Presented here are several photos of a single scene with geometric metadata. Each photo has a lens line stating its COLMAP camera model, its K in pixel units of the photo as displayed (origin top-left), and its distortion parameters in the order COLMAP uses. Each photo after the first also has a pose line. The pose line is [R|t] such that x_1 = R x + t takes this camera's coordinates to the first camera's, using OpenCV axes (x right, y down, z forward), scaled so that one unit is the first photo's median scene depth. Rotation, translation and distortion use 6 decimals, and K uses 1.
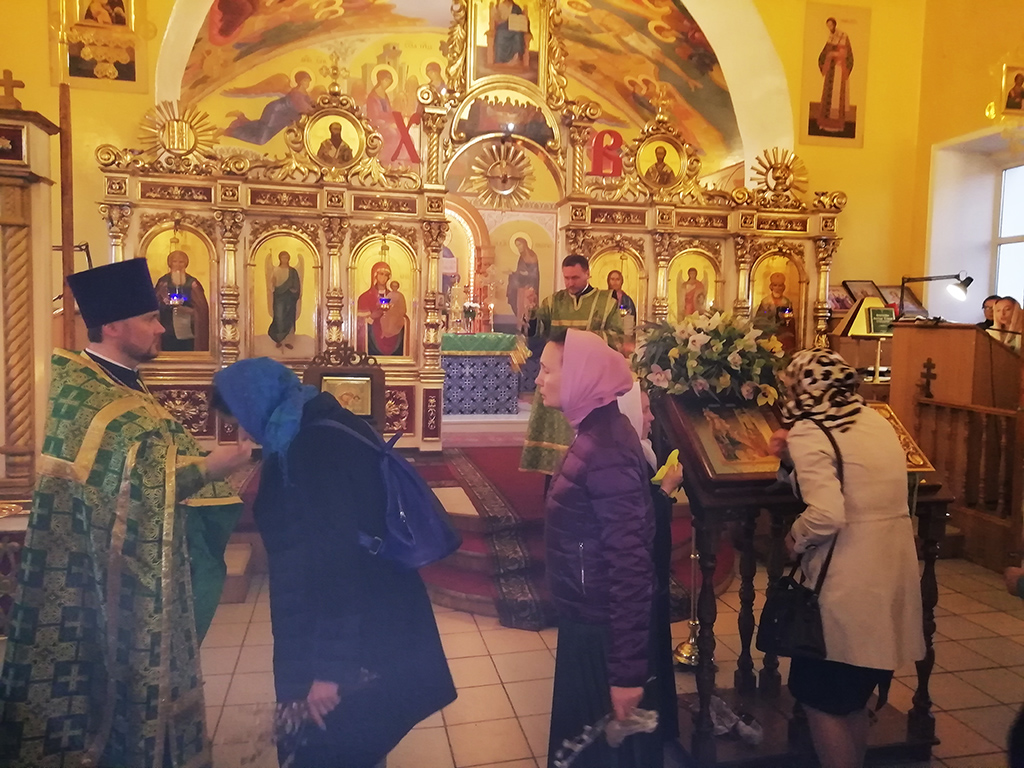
lens RADIAL K [[754.4, 0, 512.7], [0, 754.4, 370.1], [0, 0, 1]] dist [0.048043, -0.045849]
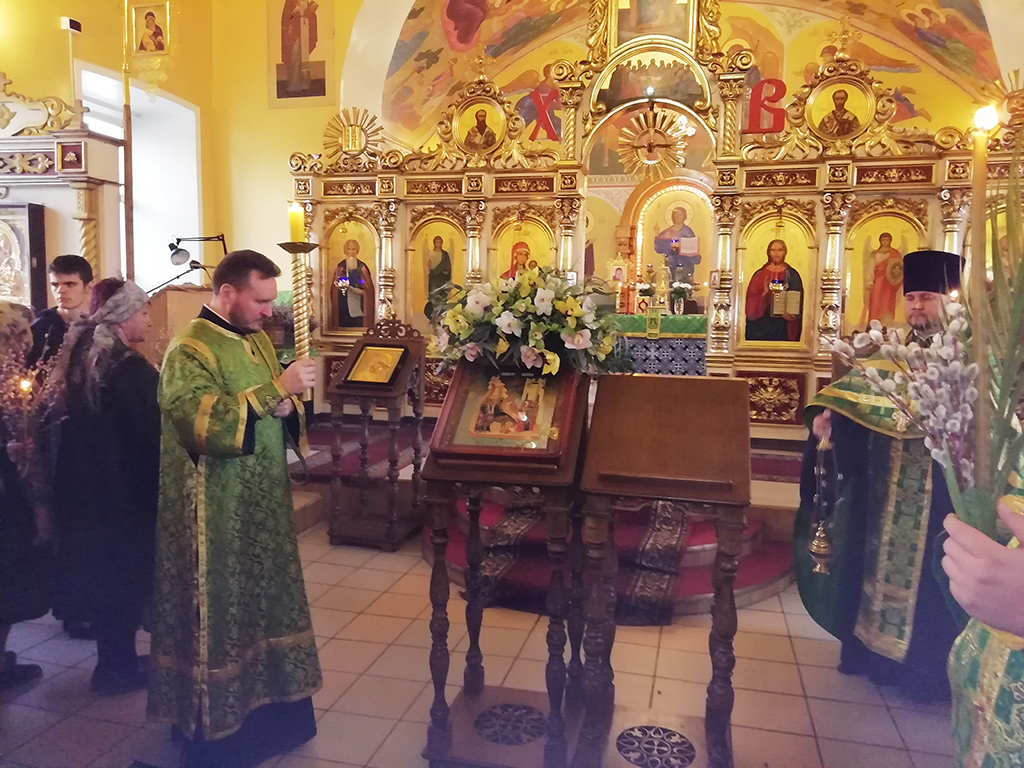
lens RADIAL K [[756.7, 0, 511.0], [0, 756.7, 372.7], [0, 0, 1]] dist [0.038359, -0.027552]
pose [[0.890052, 0.035491, -0.454475, 0.279845], [-0.028017, 0.999339, 0.023171, 0.009915], [0.454997, -0.007891, 0.890458, 0.080244]]
